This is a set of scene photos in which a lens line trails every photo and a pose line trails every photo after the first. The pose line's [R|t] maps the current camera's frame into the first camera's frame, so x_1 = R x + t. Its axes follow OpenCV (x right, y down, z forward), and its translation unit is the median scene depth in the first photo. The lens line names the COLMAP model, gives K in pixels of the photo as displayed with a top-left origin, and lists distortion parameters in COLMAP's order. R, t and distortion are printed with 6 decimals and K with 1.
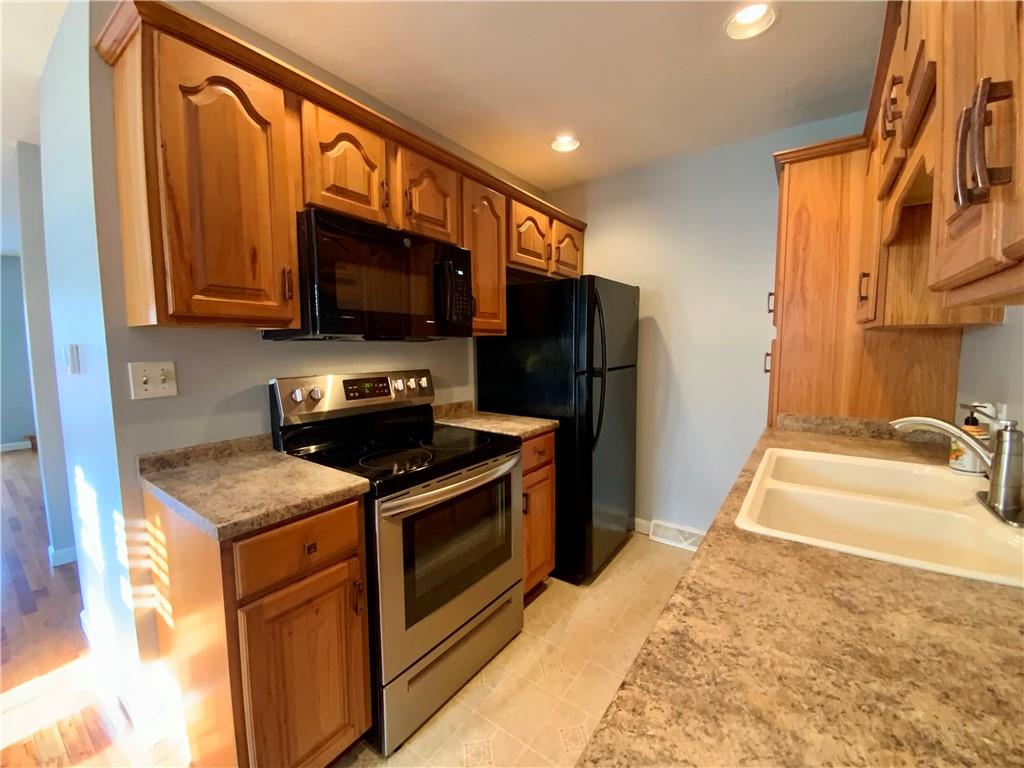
lens RADIAL K [[422.2, 0, 504.8], [0, 422.2, 377.8], [0, 0, 1]] dist [0.001840, -0.003597]
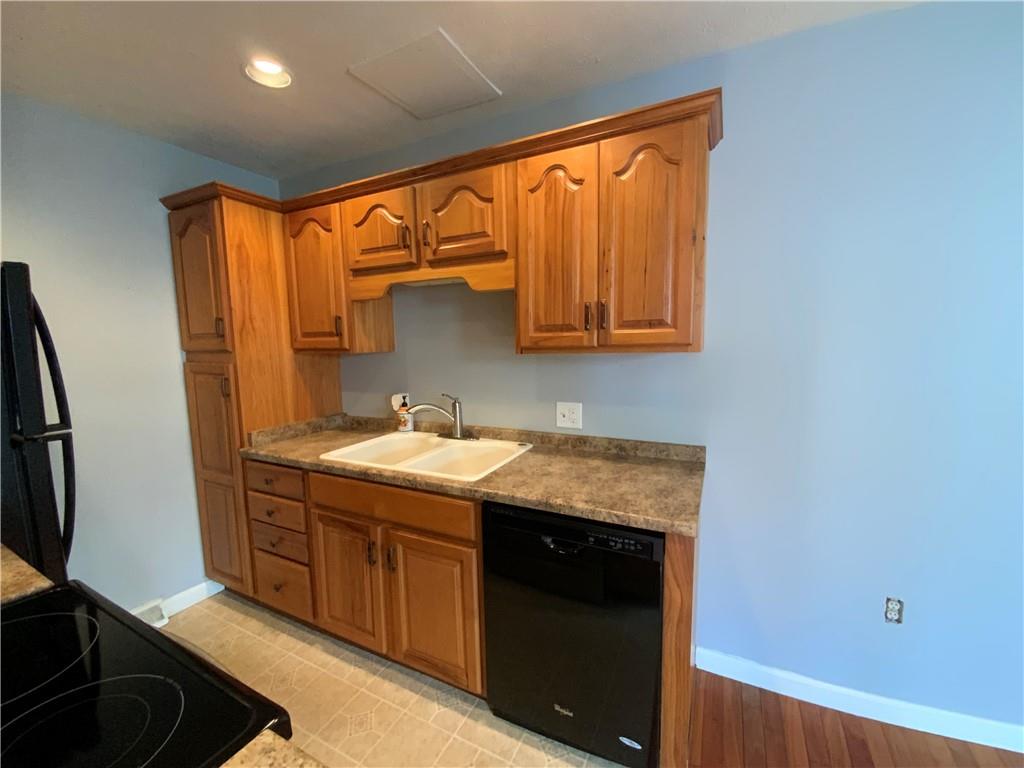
lens RADIAL K [[422.2, 0, 513.5], [0, 422.2, 385.2], [0, 0, 1]] dist [0.001840, -0.003597]
pose [[-0.170049, -0.093285, 0.981010, -1.378945], [0.099393, 0.988809, 0.111256, -0.241018], [-0.980410, 0.116424, -0.158874, 1.381783]]
